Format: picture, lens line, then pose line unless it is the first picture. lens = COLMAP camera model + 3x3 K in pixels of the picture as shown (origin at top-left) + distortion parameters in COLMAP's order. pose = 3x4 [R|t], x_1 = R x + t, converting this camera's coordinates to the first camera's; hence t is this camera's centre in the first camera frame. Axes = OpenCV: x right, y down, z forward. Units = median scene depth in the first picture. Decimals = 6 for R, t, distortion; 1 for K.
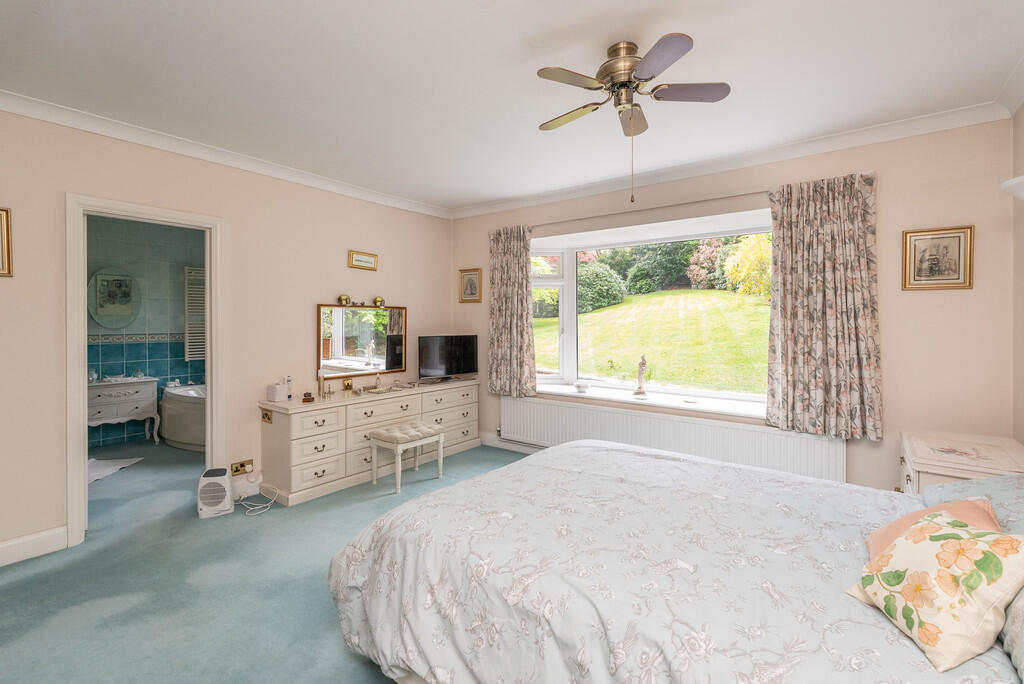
lens RADIAL K [[469.4, 0, 513.3], [0, 469.4, 330.9], [0, 0, 1]] dist [-0.019853, -0.000081]
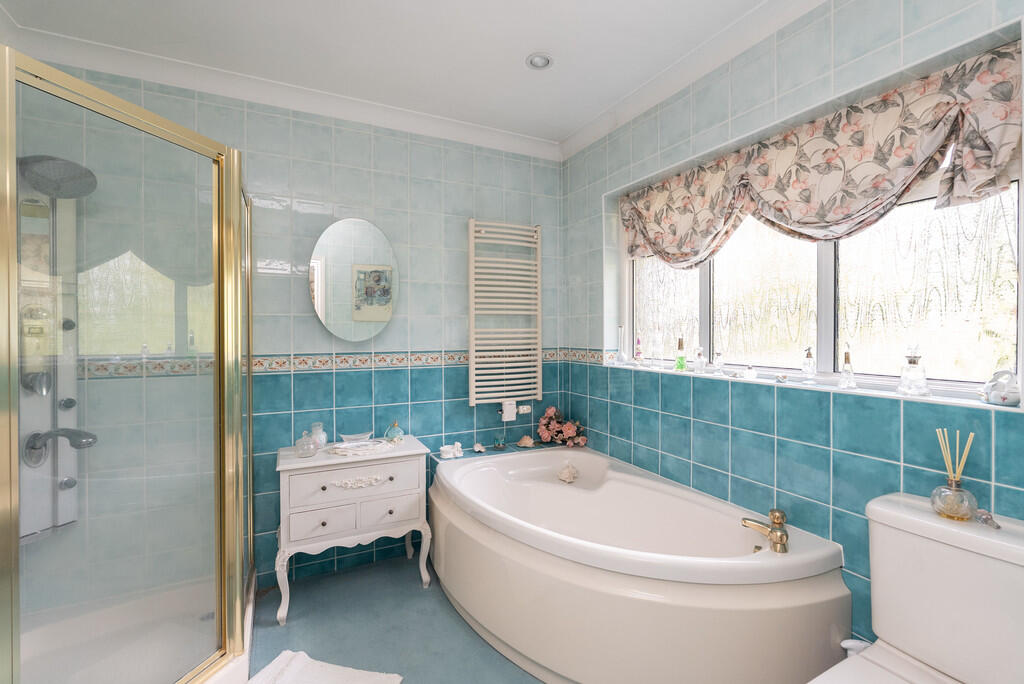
lens RADIAL K [[469.4, 0, 510.9], [0, 469.4, 338.0], [0, 0, 1]] dist [-0.019853, -0.000081]
pose [[0.897040, 0.001611, -0.441946, -0.446615], [-0.000813, 0.999998, 0.001996, -0.010285], [0.441948, -0.001431, 0.897040, 0.568179]]
